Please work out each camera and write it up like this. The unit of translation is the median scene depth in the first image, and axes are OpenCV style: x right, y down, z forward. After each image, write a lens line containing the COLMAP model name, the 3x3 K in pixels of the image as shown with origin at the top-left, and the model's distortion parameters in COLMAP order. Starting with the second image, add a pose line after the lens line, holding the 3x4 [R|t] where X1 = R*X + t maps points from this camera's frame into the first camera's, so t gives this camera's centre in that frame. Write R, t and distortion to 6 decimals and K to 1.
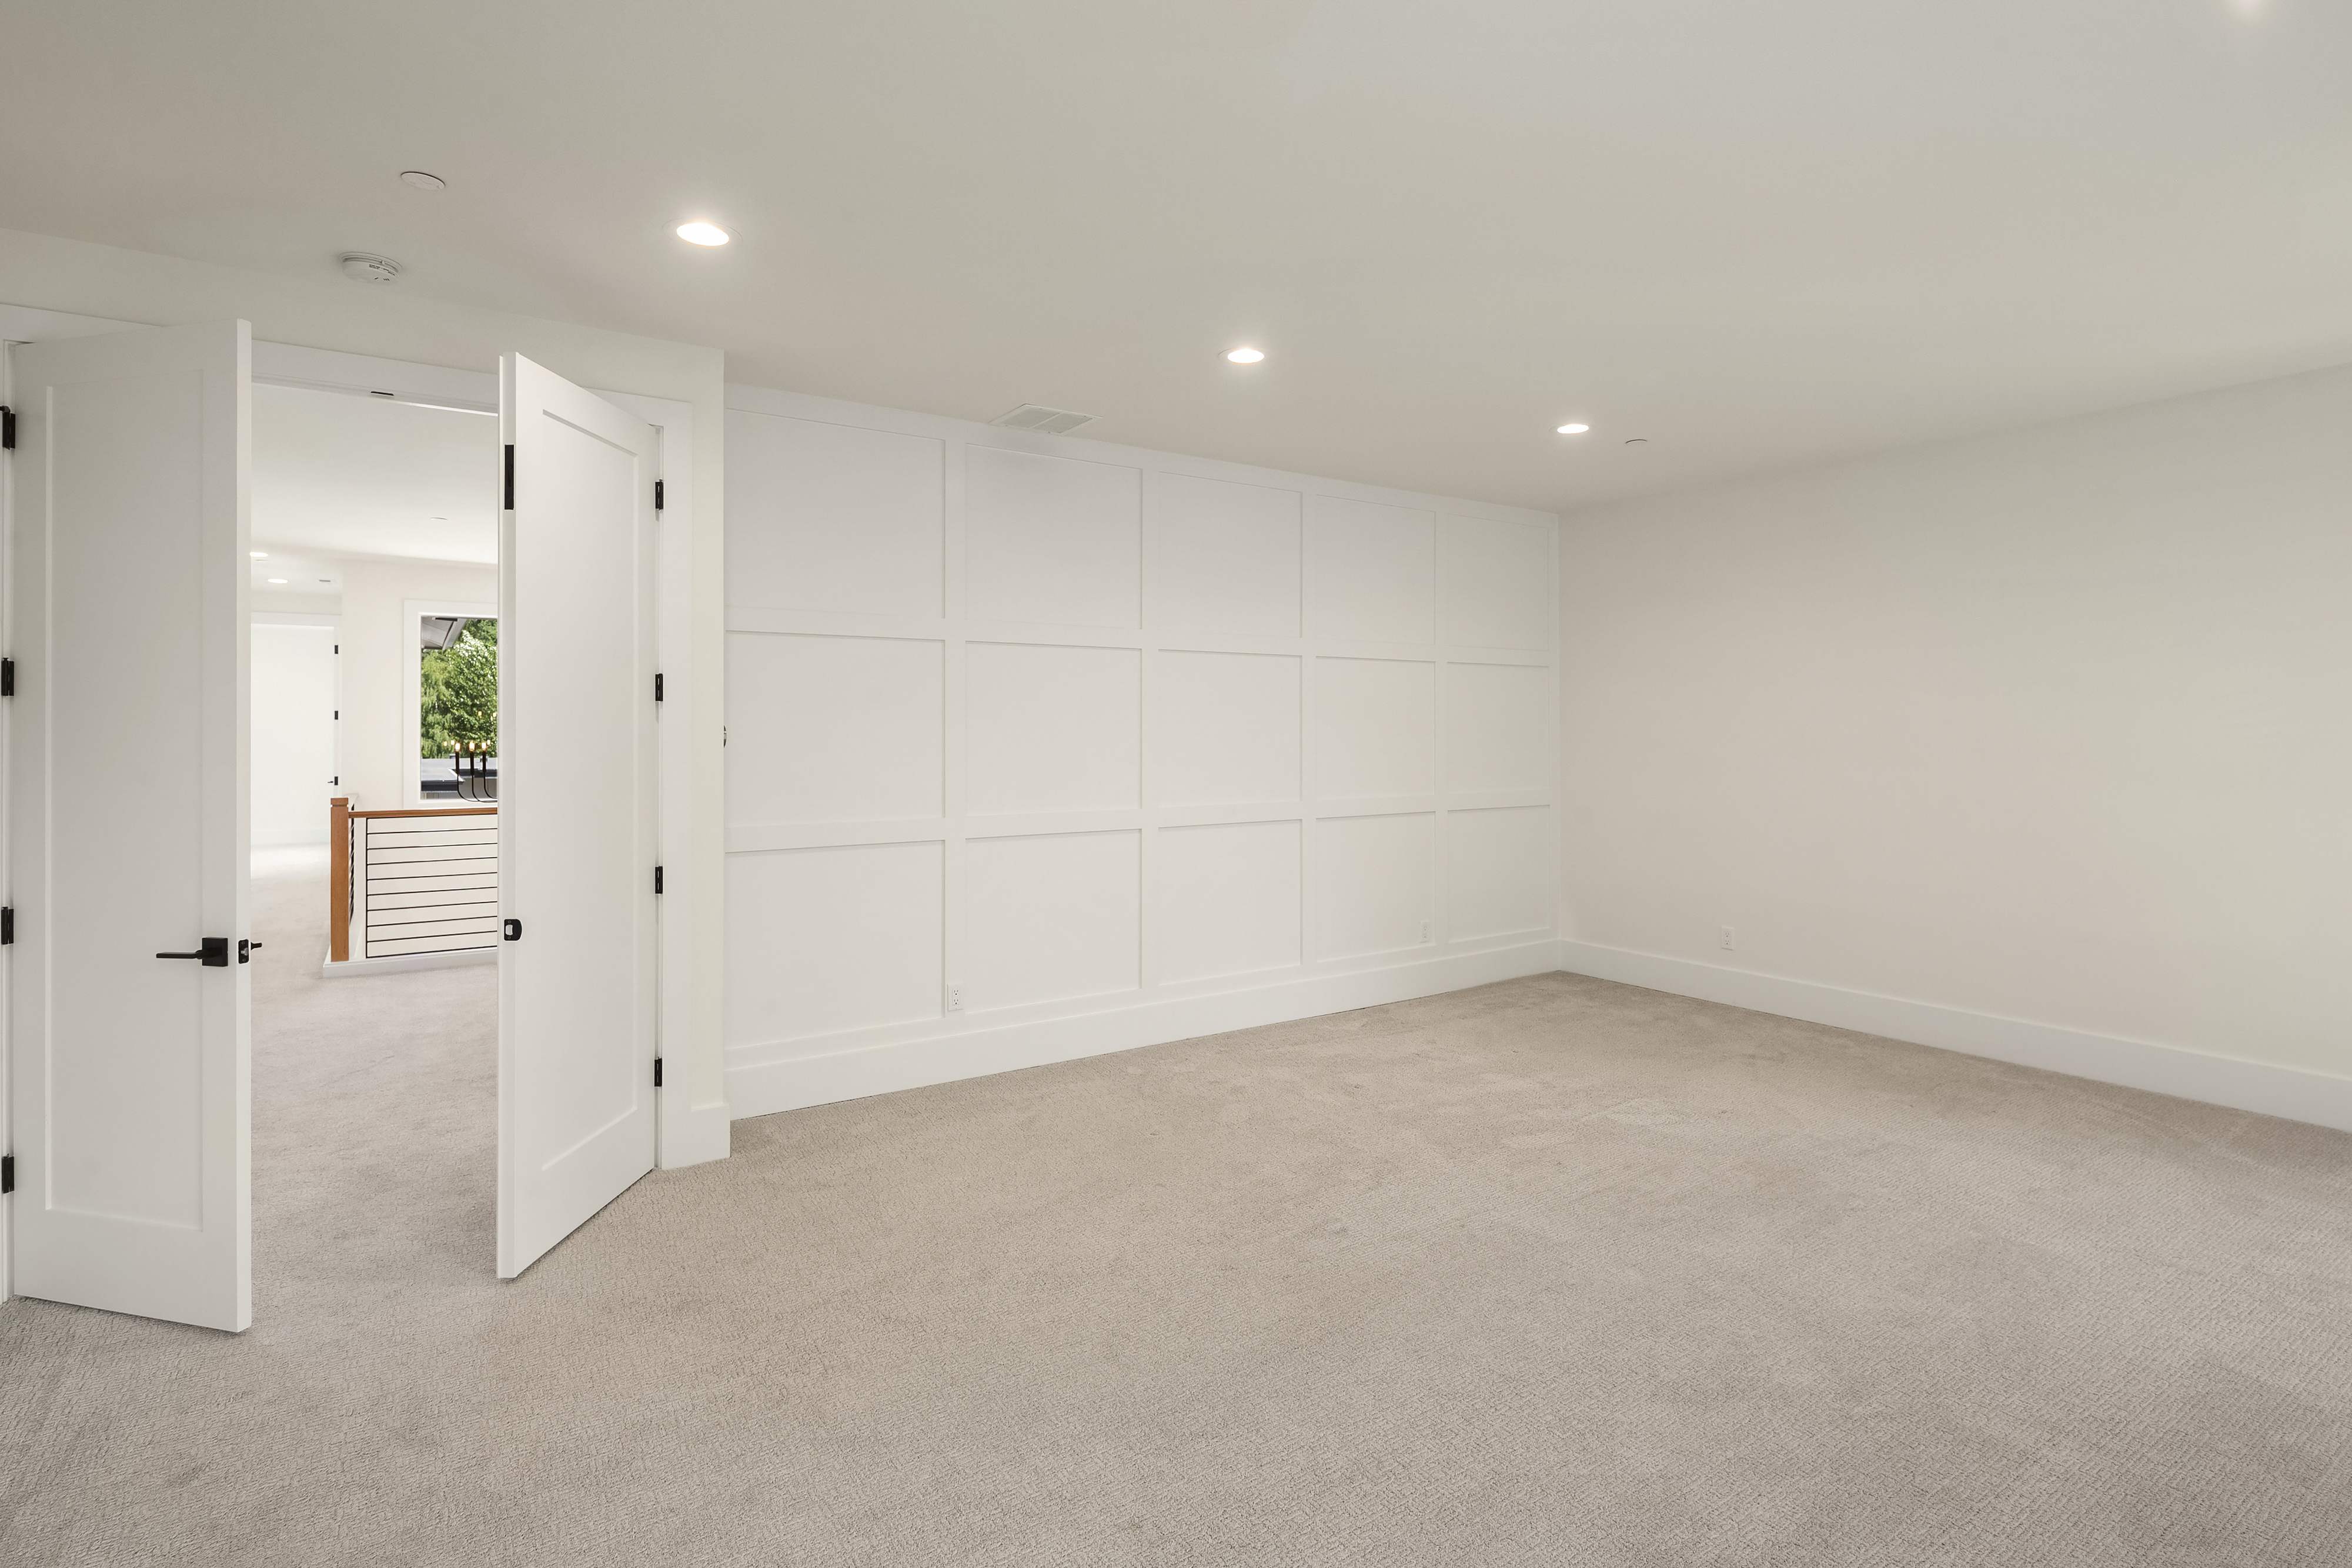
lens RADIAL K [[1132.1, 0, 1174.6], [0, 1132.1, 719.5], [0, 0, 1]] dist [0.017902, -0.012461]
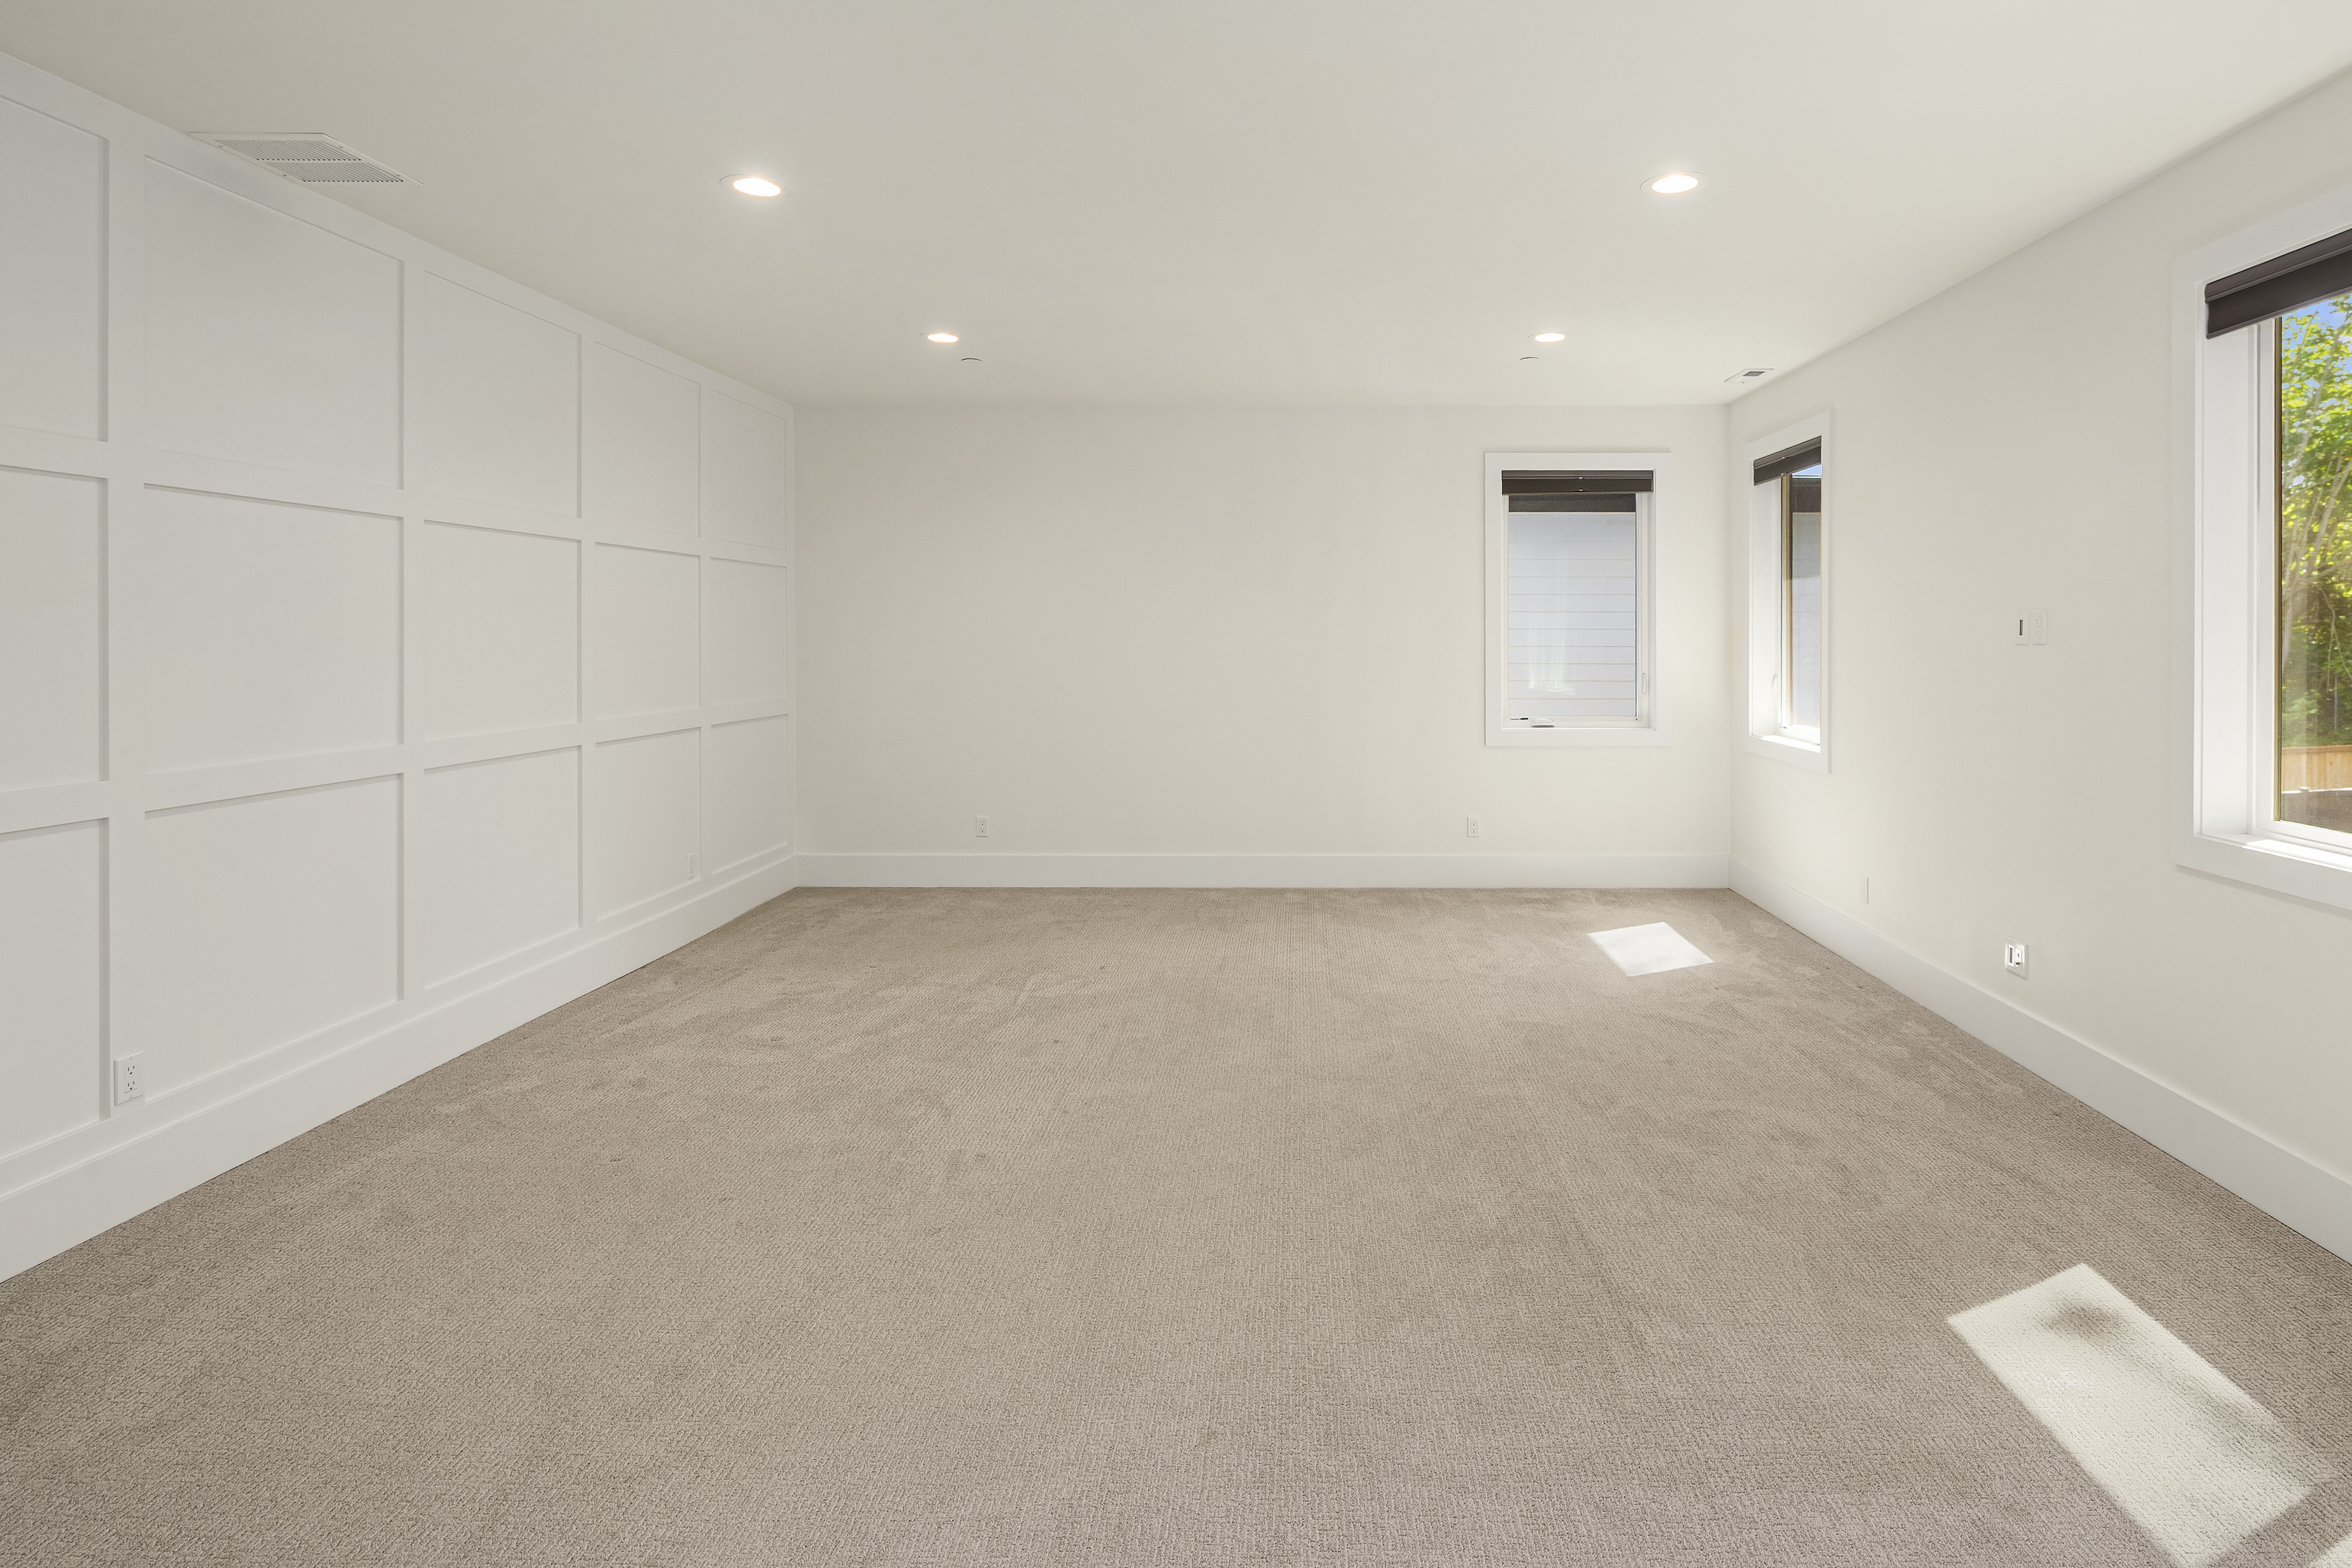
lens RADIAL K [[1176.7, 0, 1276.5], [0, 1176.7, 632.7], [0, 0, 1]] dist [0.017578, -0.011267]
pose [[0.581639, 0.004956, 0.813432, -0.347301], [-0.011437, 0.999932, 0.002086, 0.001531], [-0.813367, -0.010517, 0.581656, 0.146816]]
